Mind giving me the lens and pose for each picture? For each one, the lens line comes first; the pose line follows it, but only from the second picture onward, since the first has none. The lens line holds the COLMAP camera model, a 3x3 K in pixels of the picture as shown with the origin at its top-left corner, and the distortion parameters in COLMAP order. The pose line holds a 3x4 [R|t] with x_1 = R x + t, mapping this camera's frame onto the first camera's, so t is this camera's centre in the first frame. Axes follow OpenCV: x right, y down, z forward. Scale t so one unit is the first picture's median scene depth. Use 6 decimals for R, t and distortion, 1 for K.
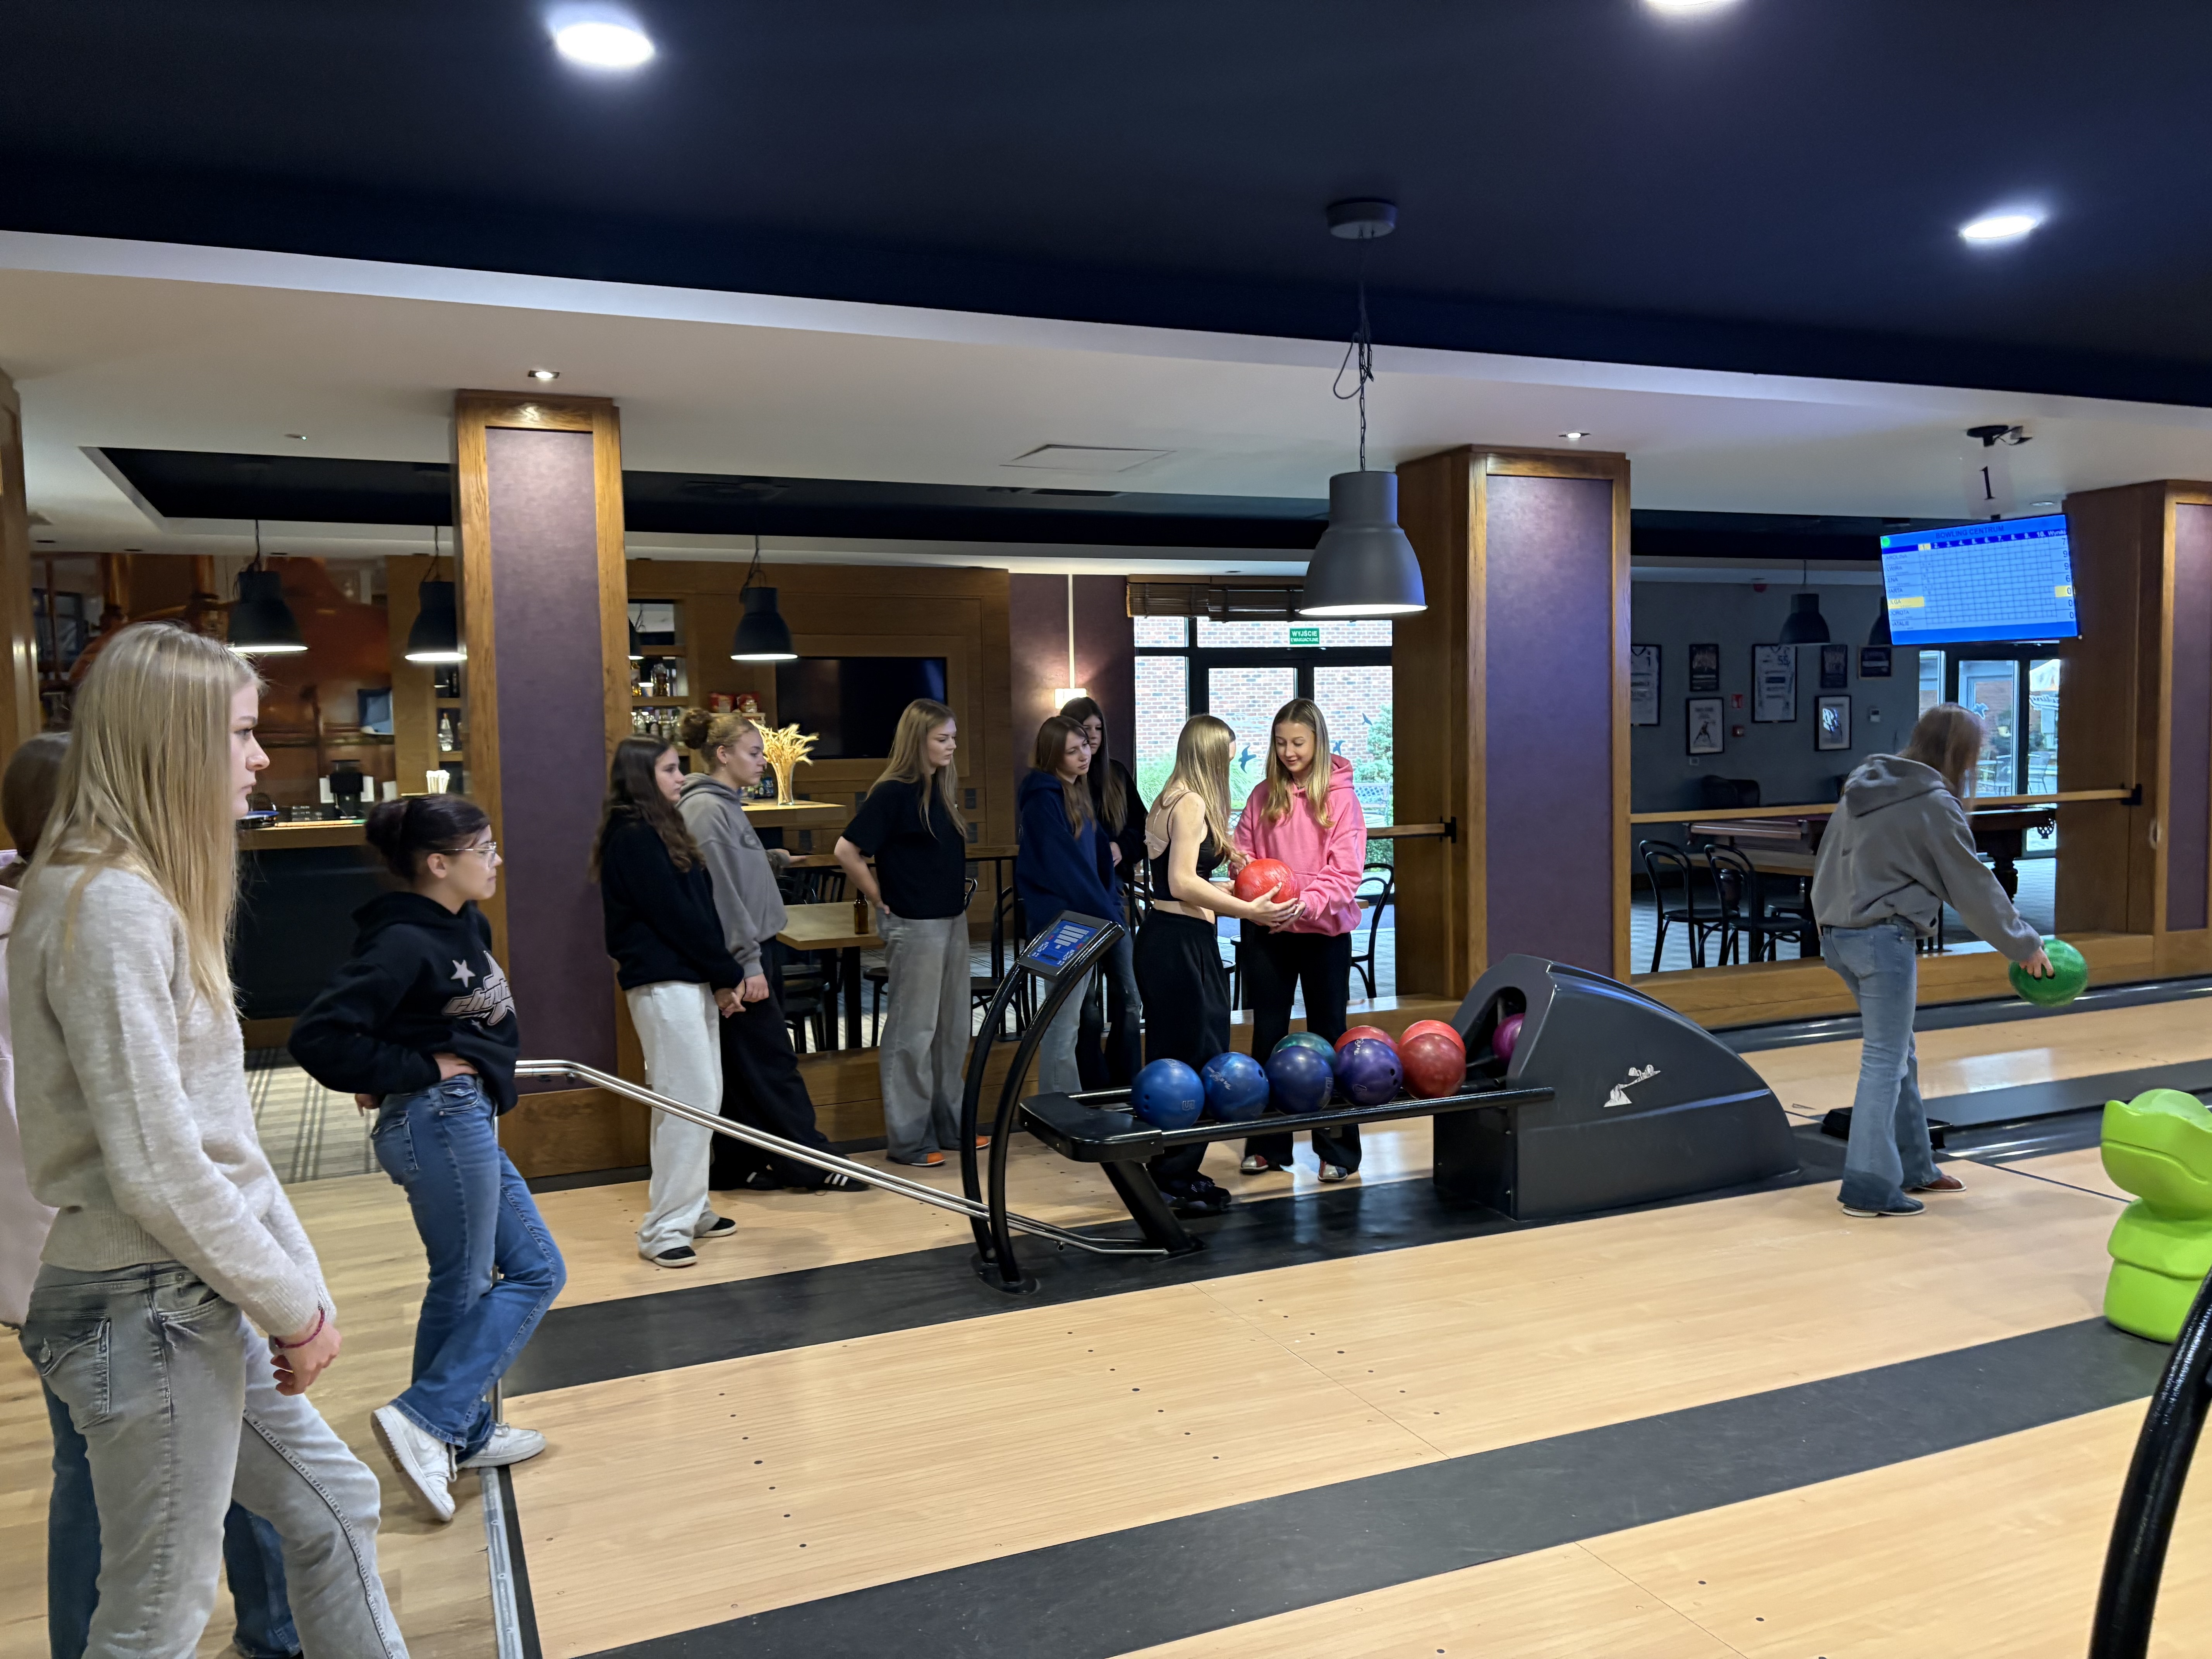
lens RADIAL K [[1682.9, 0, 1103.4], [0, 1682.9, 824.1], [0, 0, 1]] dist [0.051612, -0.050442]
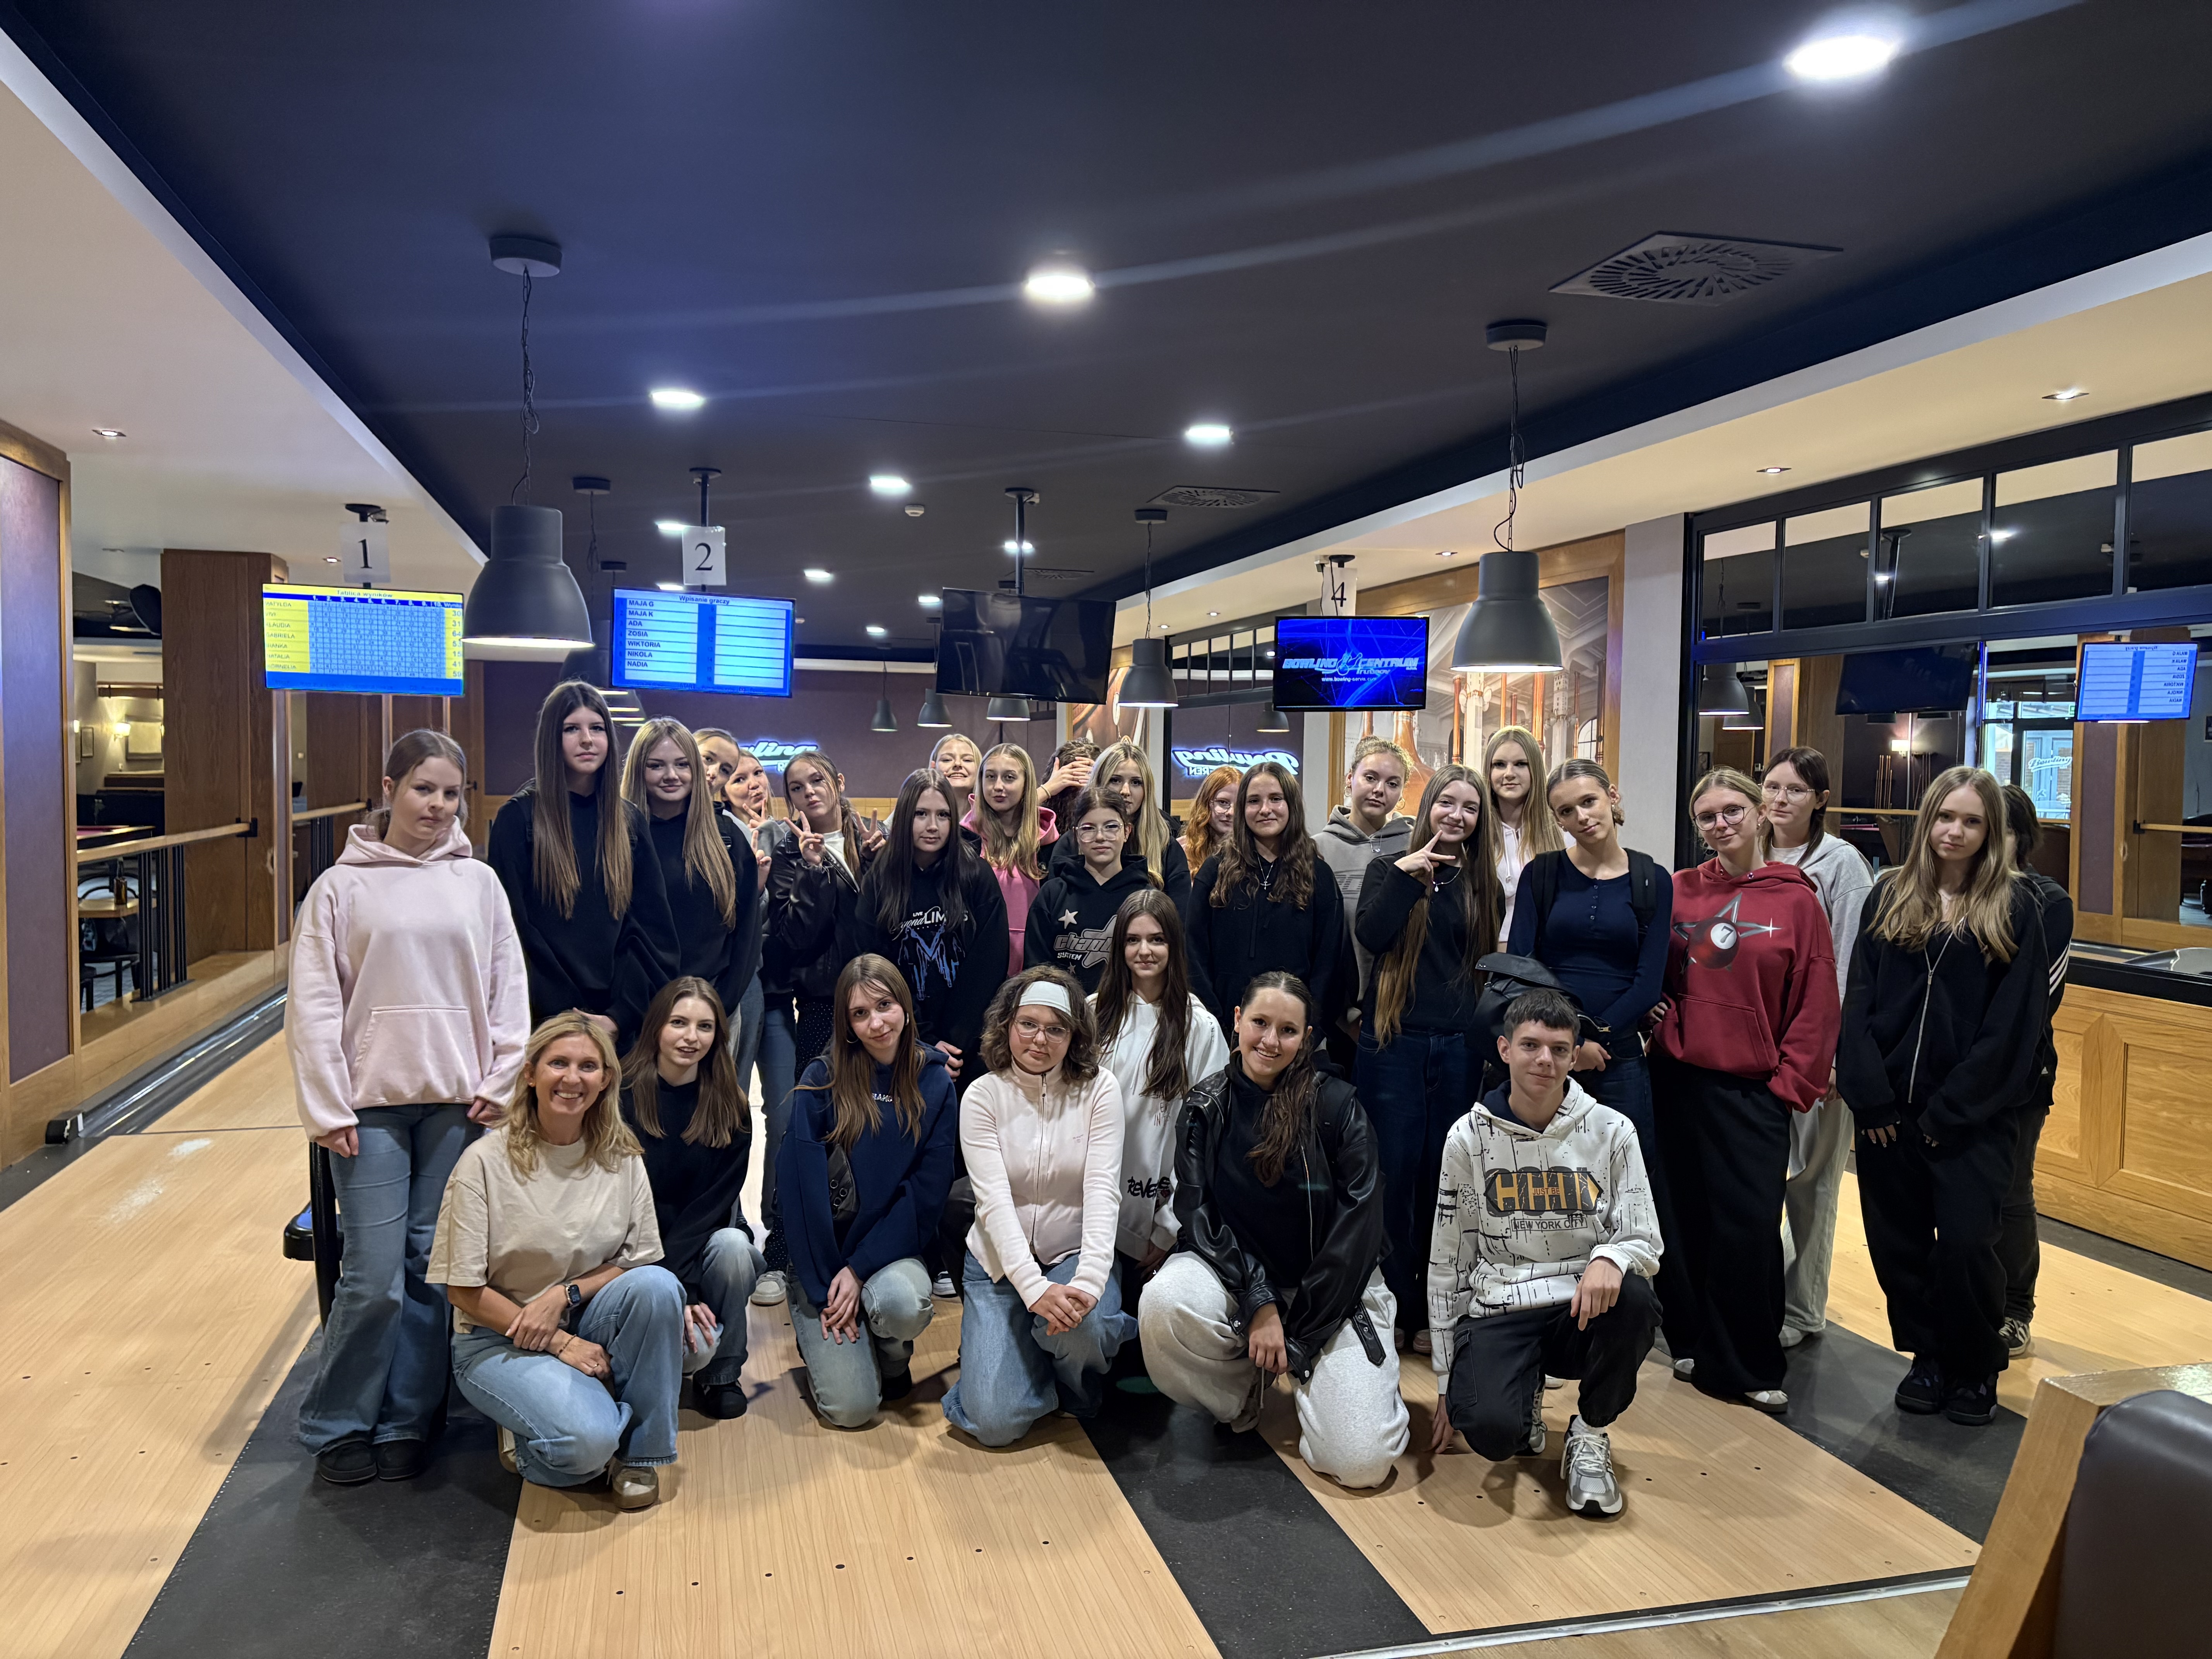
lens RADIAL K [[1682.9, 0, 1117.1], [0, 1682.9, 831.3], [0, 0, 1]] dist [0.051612, -0.050442]
pose [[0.142353, -0.023106, 0.989546, -0.675912], [0.048193, 0.998704, 0.016387, -0.008560], [-0.988642, 0.045356, 0.143282, 0.417619]]
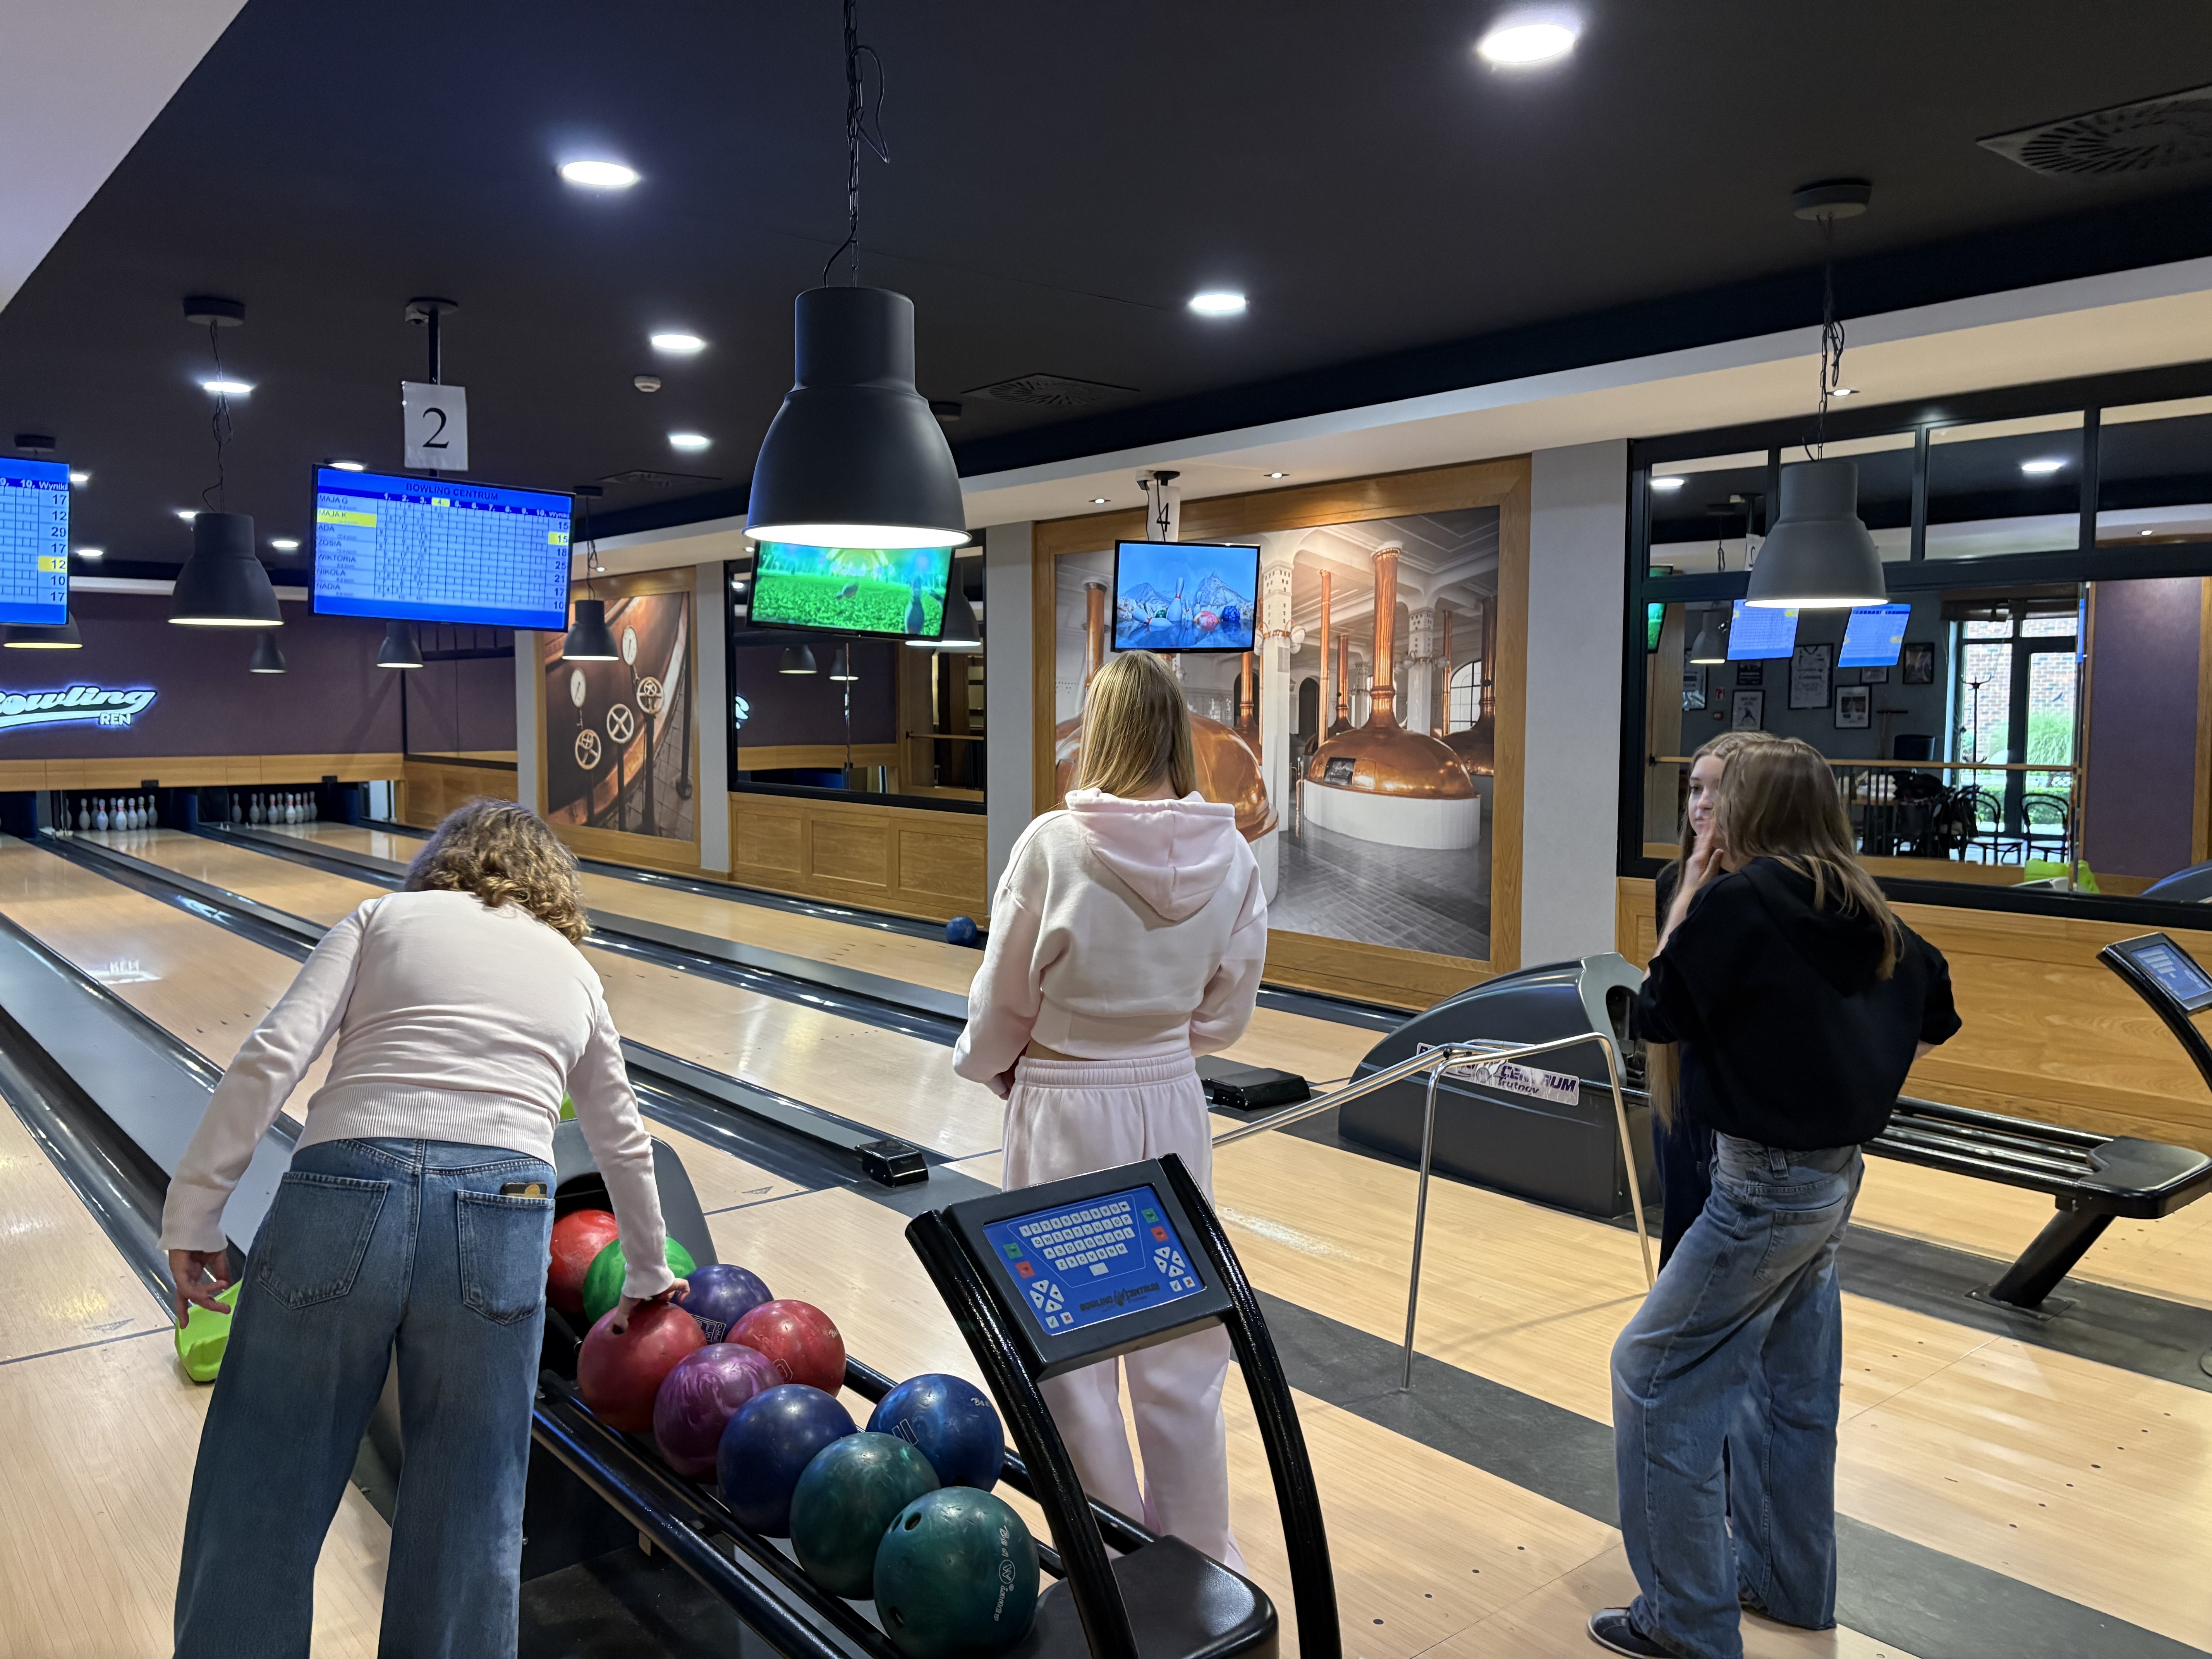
lens RADIAL K [[1682.9, 0, 1097.7], [0, 1682.9, 834.6], [0, 0, 1]] dist [0.051612, -0.050442]
pose [[-0.280346, -0.057448, 0.958179, -0.349668], [0.063904, 0.994876, 0.078345, -0.054013], [-0.957770, 0.083195, -0.275238, 0.938734]]
